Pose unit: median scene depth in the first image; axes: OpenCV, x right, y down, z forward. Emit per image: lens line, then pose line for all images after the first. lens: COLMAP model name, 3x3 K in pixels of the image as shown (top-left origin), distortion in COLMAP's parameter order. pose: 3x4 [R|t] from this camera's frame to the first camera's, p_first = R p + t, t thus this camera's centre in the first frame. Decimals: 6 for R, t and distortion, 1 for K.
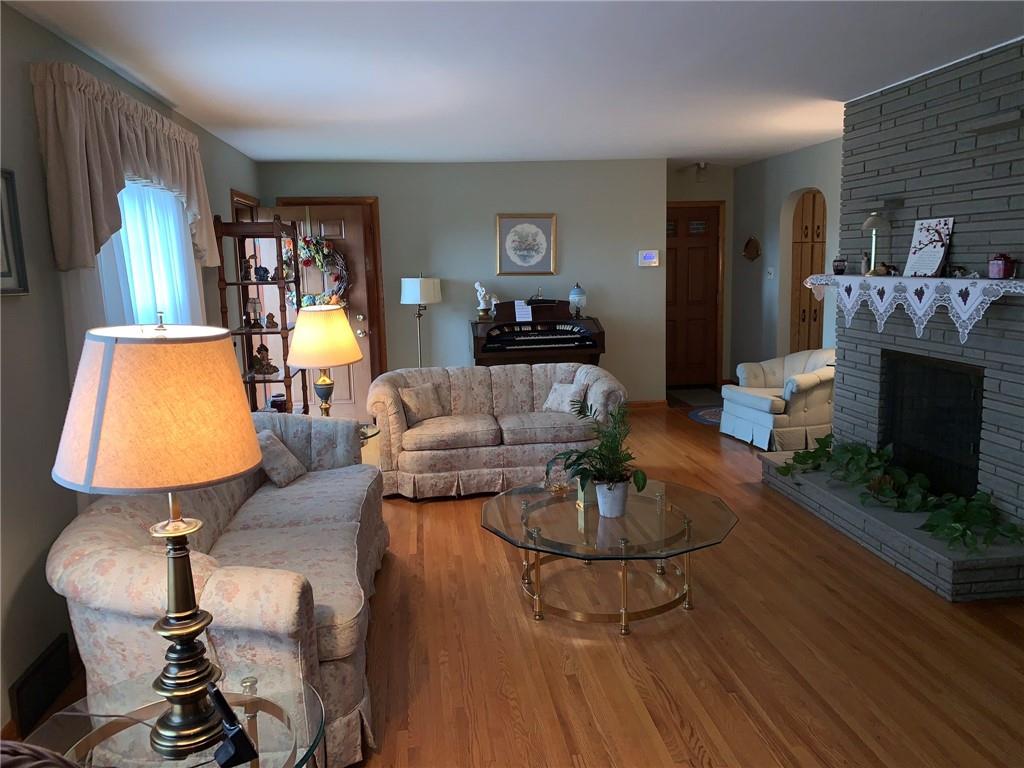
lens RADIAL K [[781.2, 0, 511.3], [0, 781.2, 386.3], [0, 0, 1]] dist [0.045499, -0.036603]
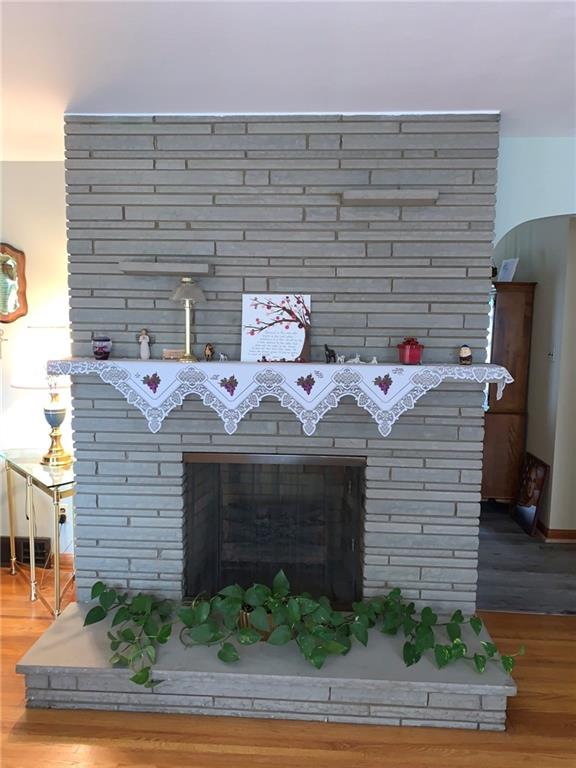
lens RADIAL K [[585.9, 0, 289.4], [0, 585.9, 383.9], [0, 0, 1]] dist [0.045499, -0.036603]
pose [[0.170848, -0.078821, 0.982140, -0.087176], [0.140233, 0.988593, 0.054945, -0.149478], [-0.975267, 0.128341, 0.179952, 0.886527]]
